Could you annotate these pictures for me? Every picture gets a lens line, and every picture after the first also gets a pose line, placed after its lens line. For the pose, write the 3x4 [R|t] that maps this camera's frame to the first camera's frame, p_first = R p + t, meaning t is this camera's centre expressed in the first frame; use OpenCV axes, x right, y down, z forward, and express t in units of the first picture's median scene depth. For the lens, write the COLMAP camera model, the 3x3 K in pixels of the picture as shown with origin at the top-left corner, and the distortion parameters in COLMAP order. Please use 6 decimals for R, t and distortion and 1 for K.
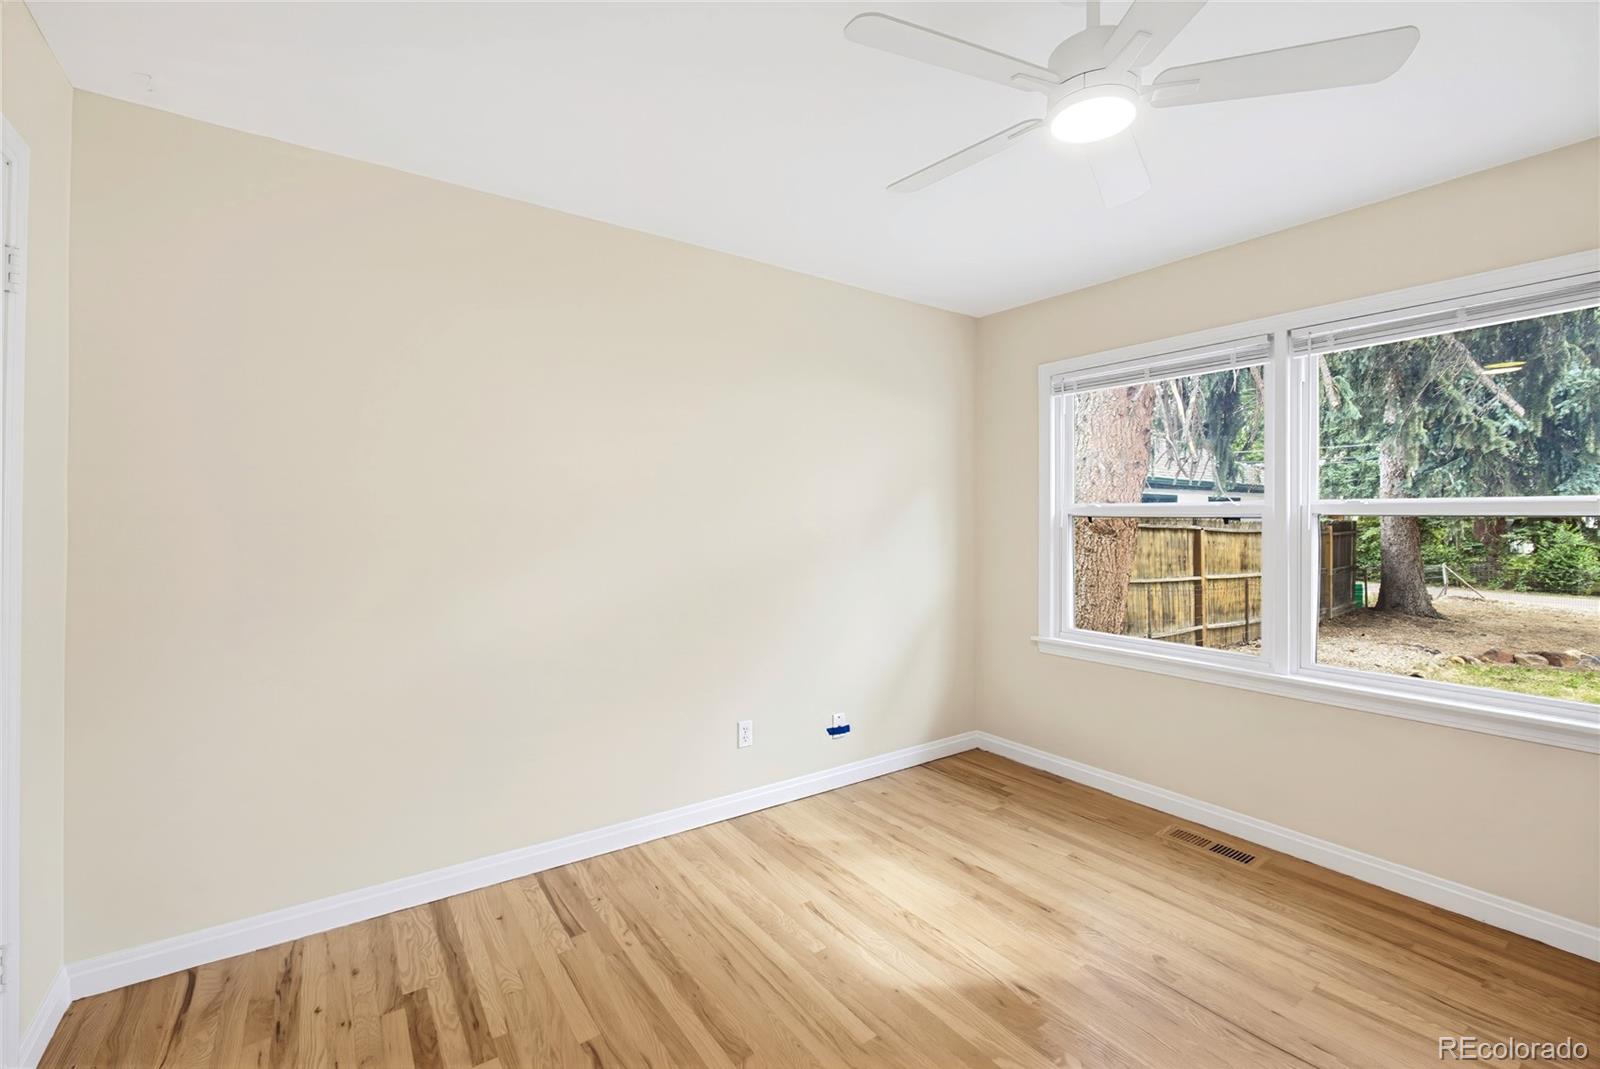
lens RADIAL K [[679.2, 0, 792.9], [0, 679.2, 530.2], [0, 0, 1]] dist [-0.019145, 0.005549]
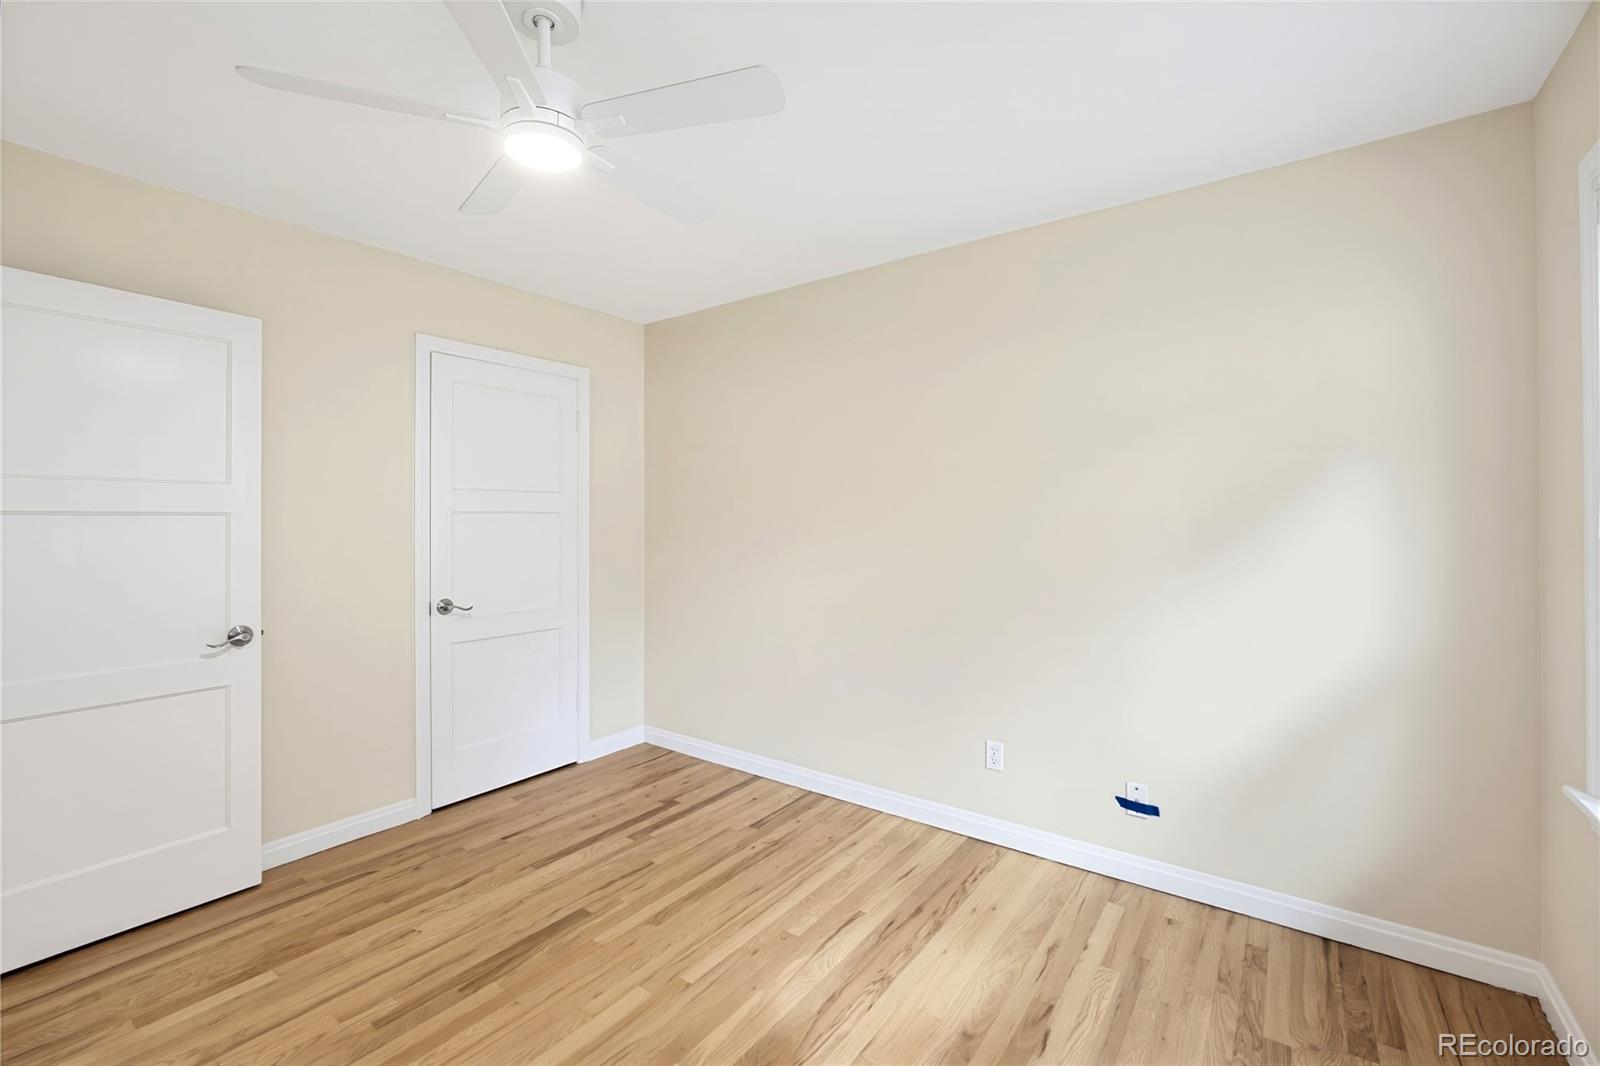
lens RADIAL K [[679.2, 0, 799.2], [0, 679.2, 522.4], [0, 0, 1]] dist [-0.019145, 0.005549]
pose [[0.316130, -0.000994, -0.948715, 0.795870], [-0.010435, 0.999935, -0.004525, -0.004090], [0.948658, 0.011330, 0.316099, 0.522352]]
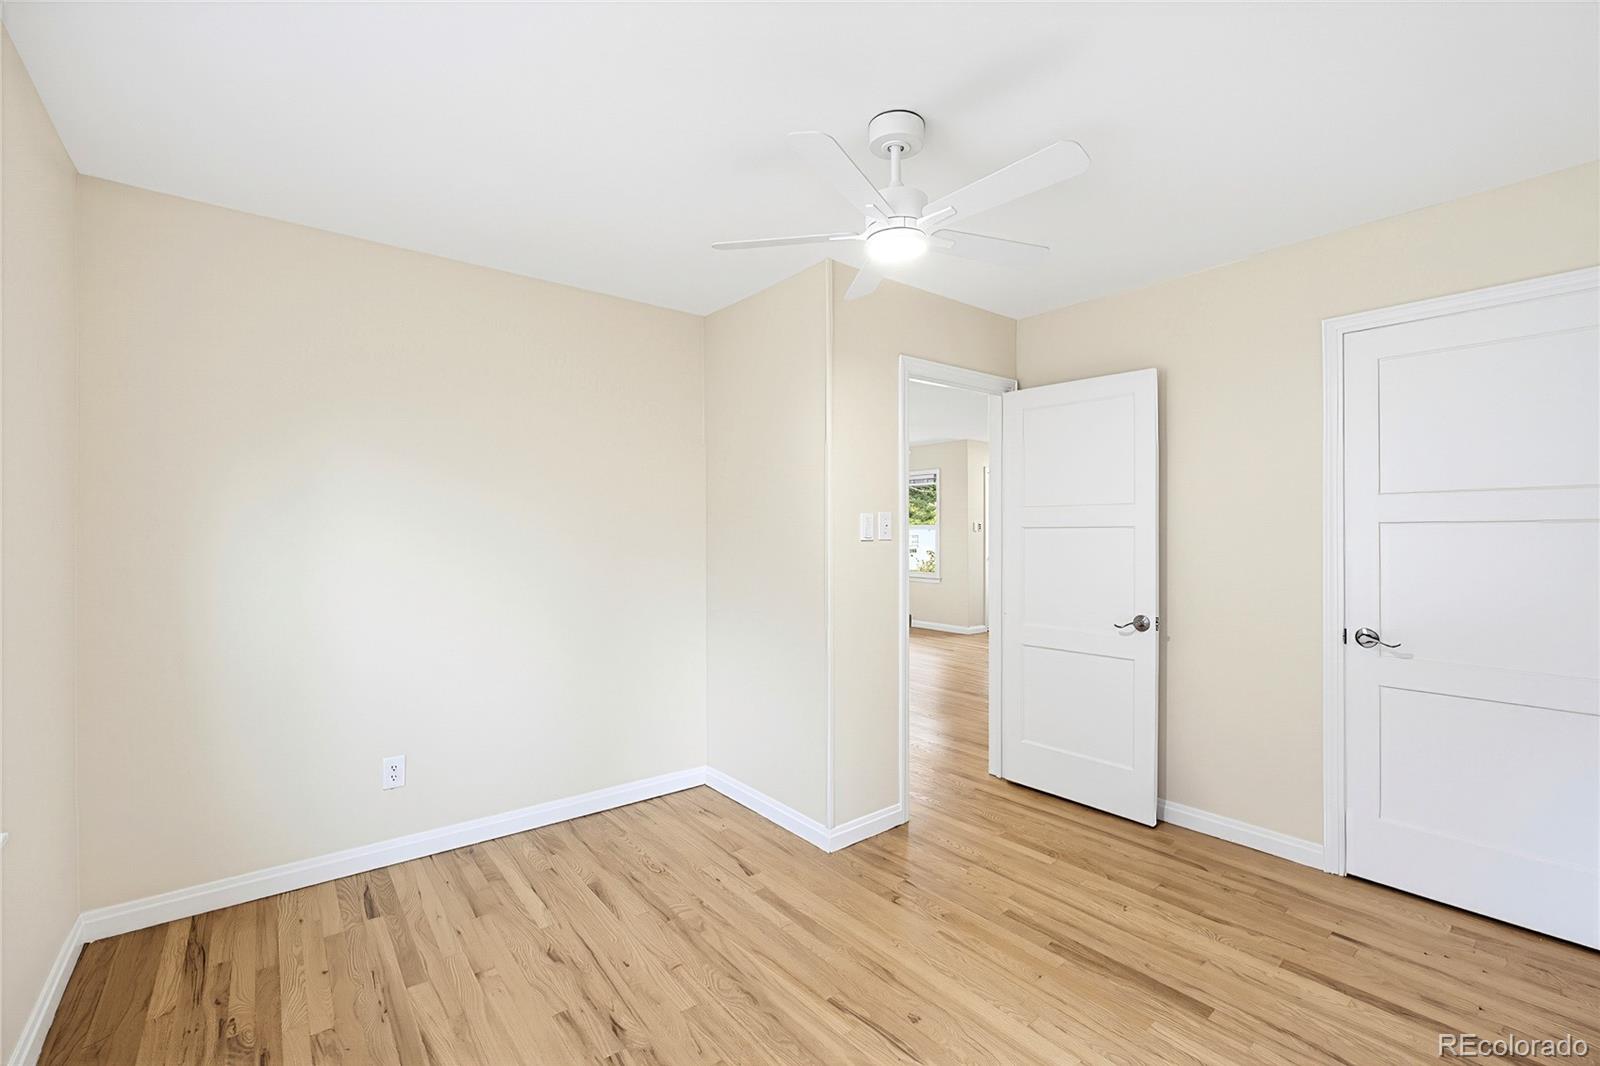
lens RADIAL K [[679.2, 0, 799.1], [0, 679.2, 537.1], [0, 0, 1]] dist [-0.019145, 0.005549]
pose [[-0.998053, -0.000973, -0.062366, 0.366153], [-0.002247, 0.999790, 0.020362, -0.016764], [0.062333, 0.020462, -0.997846, 1.195587]]
